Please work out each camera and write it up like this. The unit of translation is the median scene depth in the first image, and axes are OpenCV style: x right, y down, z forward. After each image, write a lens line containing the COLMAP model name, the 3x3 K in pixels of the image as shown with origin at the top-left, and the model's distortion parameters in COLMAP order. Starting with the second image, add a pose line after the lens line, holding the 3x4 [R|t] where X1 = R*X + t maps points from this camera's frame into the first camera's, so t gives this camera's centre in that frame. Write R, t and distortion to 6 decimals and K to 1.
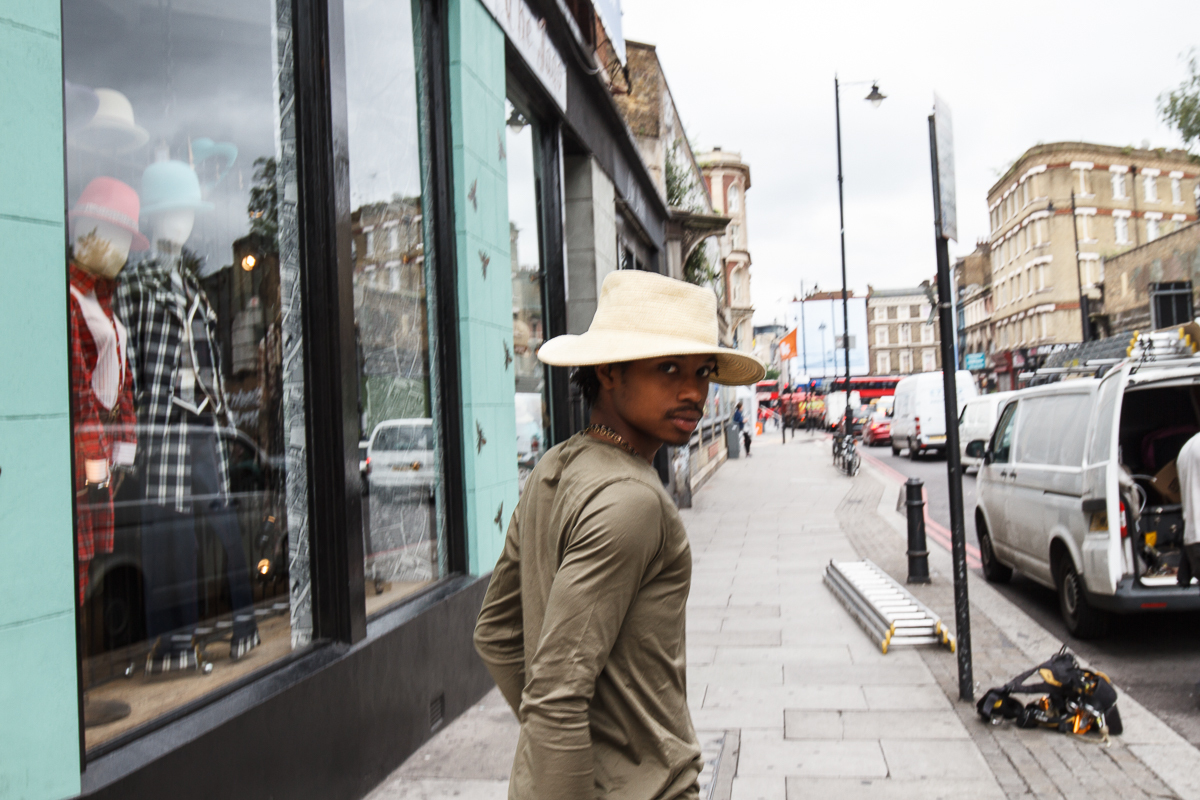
lens RADIAL K [[1117.4, 0, 601.5], [0, 1117.4, 400.0], [0, 0, 1]] dist [-0.013819, 0.000000]
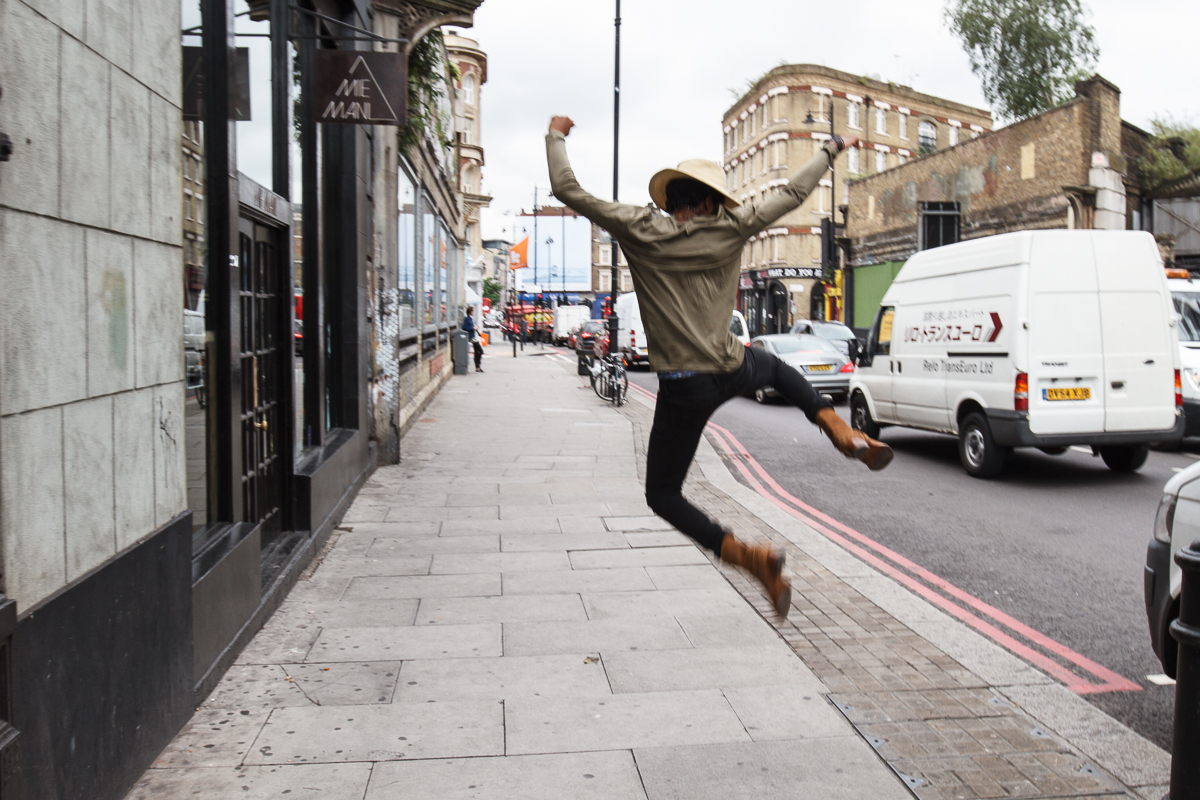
lens RADIAL K [[890.8, 0, 632.4], [0, 890.8, 357.9], [0, 0, 1]] dist [-0.005398, -0.000119]
pose [[0.948333, 0.035332, 0.315304, 0.026149], [-0.049490, 0.998089, 0.037007, 0.008409], [-0.313394, -0.050699, 0.948269, 0.284608]]
